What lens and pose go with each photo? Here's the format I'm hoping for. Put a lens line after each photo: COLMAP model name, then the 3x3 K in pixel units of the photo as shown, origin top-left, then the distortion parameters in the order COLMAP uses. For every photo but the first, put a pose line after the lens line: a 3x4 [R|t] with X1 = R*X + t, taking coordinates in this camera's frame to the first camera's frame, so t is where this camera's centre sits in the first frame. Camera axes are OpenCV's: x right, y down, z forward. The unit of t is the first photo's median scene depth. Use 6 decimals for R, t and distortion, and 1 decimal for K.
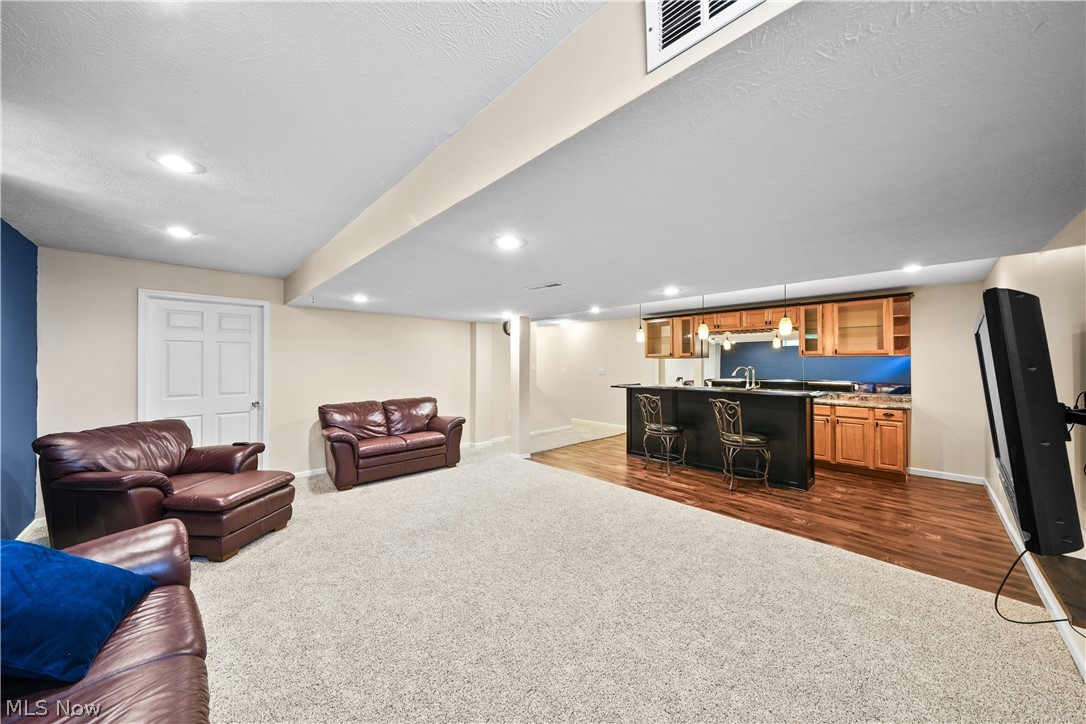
lens RADIAL K [[371.2, 0, 539.0], [0, 371.2, 361.0], [0, 0, 1]] dist [0.001770, 0.000062]
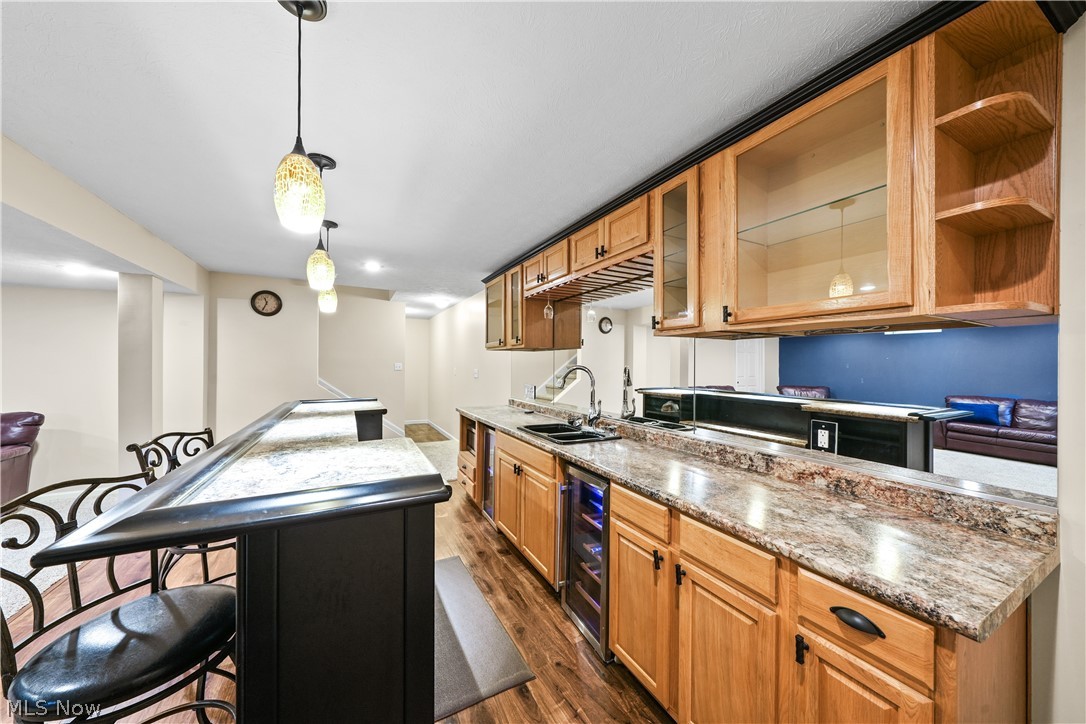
lens RADIAL K [[371.2, 0, 539.0], [0, 371.2, 361.0], [0, 0, 1]] dist [0.001770, 0.000062]
pose [[0.961325, 0.001409, -0.275414, 0.728916], [-0.000795, 0.999997, 0.002343, 0.010245], [0.275416, -0.002033, 0.961323, 0.674077]]
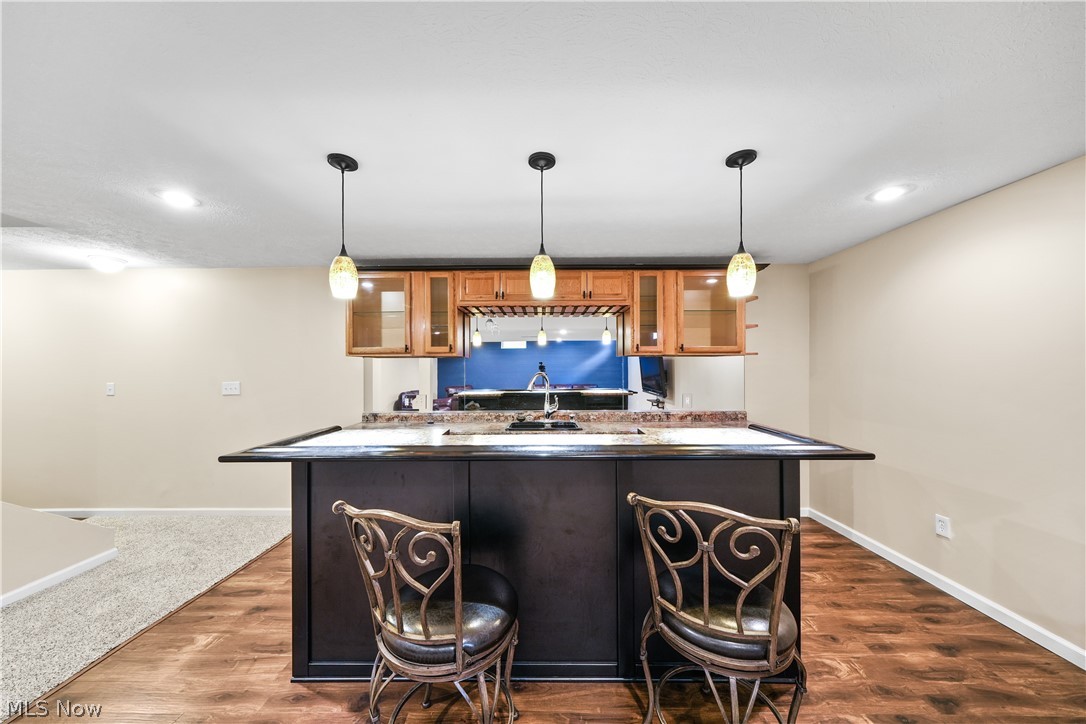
lens RADIAL K [[368.8, 0, 540.3], [0, 368.8, 363.7], [0, 0, 1]] dist [0.001202, 0.000084]
pose [[0.693573, -0.000318, 0.720386, 0.180669], [-0.000404, 1.000000, 0.000831, 0.001331], [-0.720386, -0.000867, 0.693572, 0.731014]]
